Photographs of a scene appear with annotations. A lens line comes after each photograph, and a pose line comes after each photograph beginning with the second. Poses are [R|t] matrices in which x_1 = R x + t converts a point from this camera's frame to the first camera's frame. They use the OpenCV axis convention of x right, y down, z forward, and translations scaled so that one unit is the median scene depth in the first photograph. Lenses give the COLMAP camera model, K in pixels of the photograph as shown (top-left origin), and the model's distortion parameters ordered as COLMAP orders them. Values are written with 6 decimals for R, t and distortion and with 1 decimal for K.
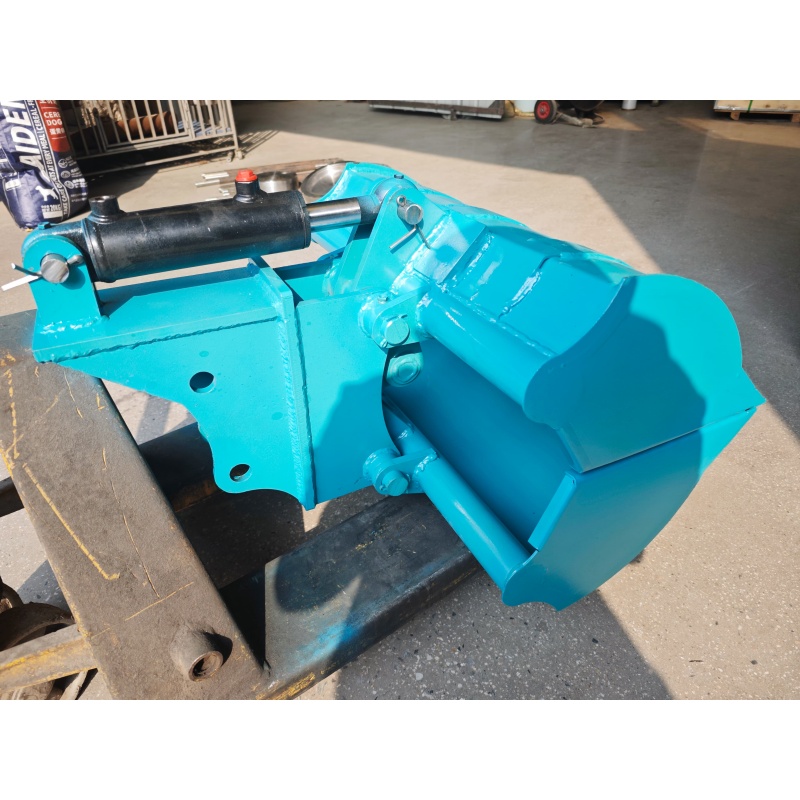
lens RADIAL K [[558.0, 0, 399.1], [0, 558.0, 401.0], [0, 0, 1]] dist [0.026539, -0.049536]
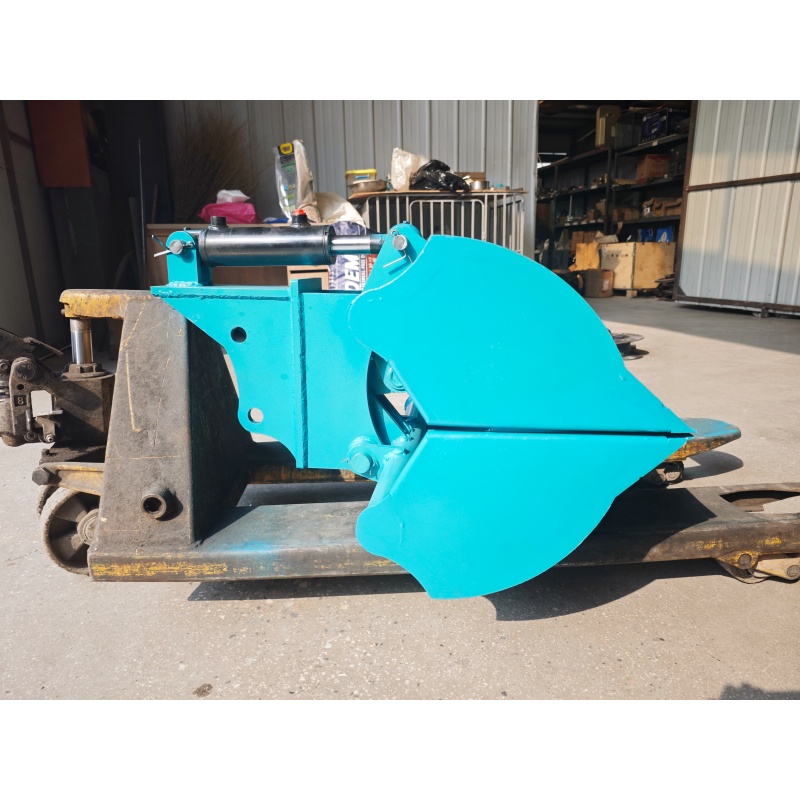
lens RADIAL K [[558.0, 0, 399.1], [0, 558.0, 401.0], [0, 0, 1]] dist [0.026539, -0.049536]
pose [[0.834189, 0.137091, -0.534167, 0.634252], [-0.306837, 0.920217, -0.243008, 0.274910], [0.458235, 0.366616, 0.809699, 0.034349]]
